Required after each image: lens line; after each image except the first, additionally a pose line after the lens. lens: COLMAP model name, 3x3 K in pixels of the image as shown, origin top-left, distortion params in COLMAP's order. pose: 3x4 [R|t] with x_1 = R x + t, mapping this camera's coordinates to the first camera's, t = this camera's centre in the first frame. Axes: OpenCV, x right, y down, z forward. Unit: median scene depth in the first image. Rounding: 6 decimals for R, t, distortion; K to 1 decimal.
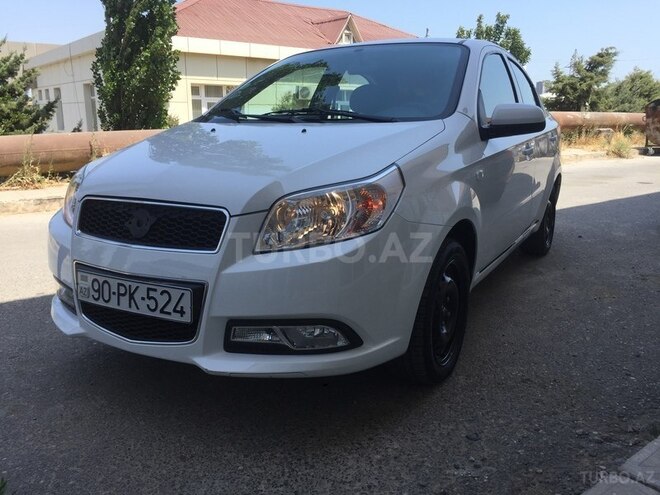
lens RADIAL K [[566.2, 0, 330.0], [0, 566.2, 247.5], [0, 0, 1]] dist [0.069008, -0.088168]
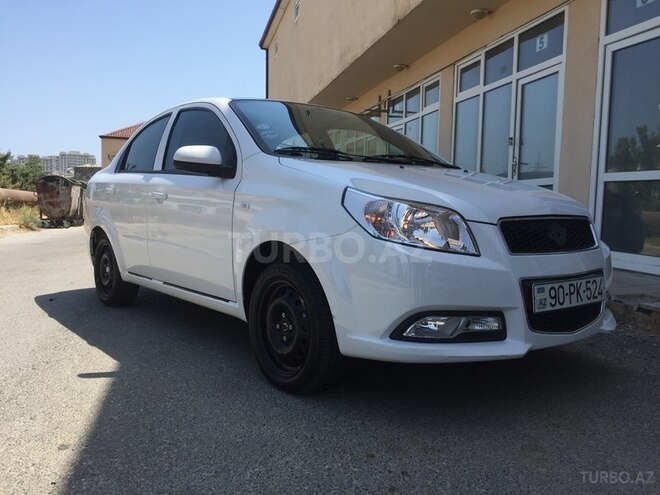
lens RADIAL K [[566.2, 0, 330.0], [0, 566.2, 247.5], [0, 0, 1]] dist [0.069008, -0.088168]
pose [[0.404413, -0.062094, 0.912466, -1.684836], [0.187920, 0.982046, -0.016459, -0.089322], [-0.895062, 0.178127, 0.408821, 0.958357]]
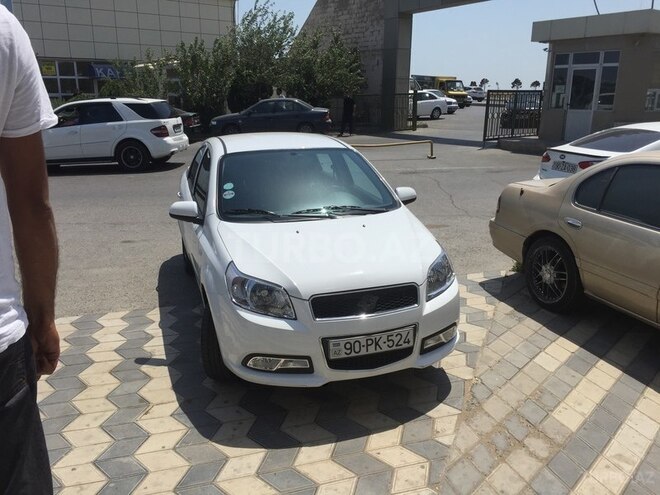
lens RADIAL K [[566.2, 0, 330.0], [0, 566.2, 247.5], [0, 0, 1]] dist [0.069008, -0.088168]
pose [[0.682351, -0.194500, 0.704675, -1.621326], [0.174226, 0.979447, 0.101634, -0.407142], [-0.709959, 0.053423, 0.702213, -0.140701]]
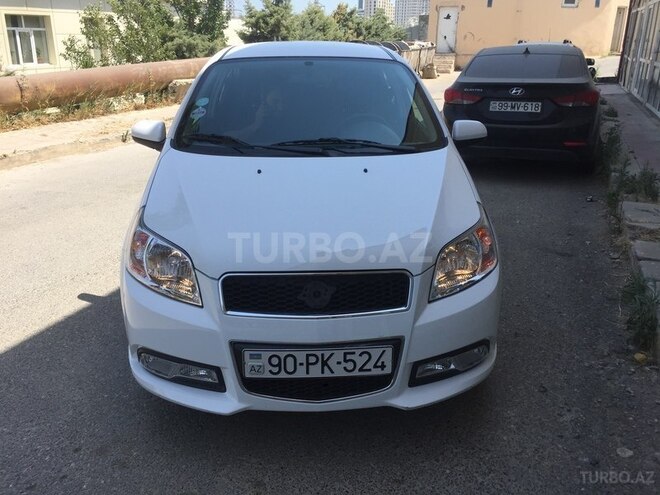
lens RADIAL K [[584.4, 0, 330.0], [0, 584.4, 247.5], [0, 0, 1]] dist [-0.070114, -0.004756]
pose [[0.853436, -0.173595, 0.491438, -0.837695], [0.112338, 0.982007, 0.151796, -0.291303], [-0.508947, -0.074341, 0.857582, 0.077316]]
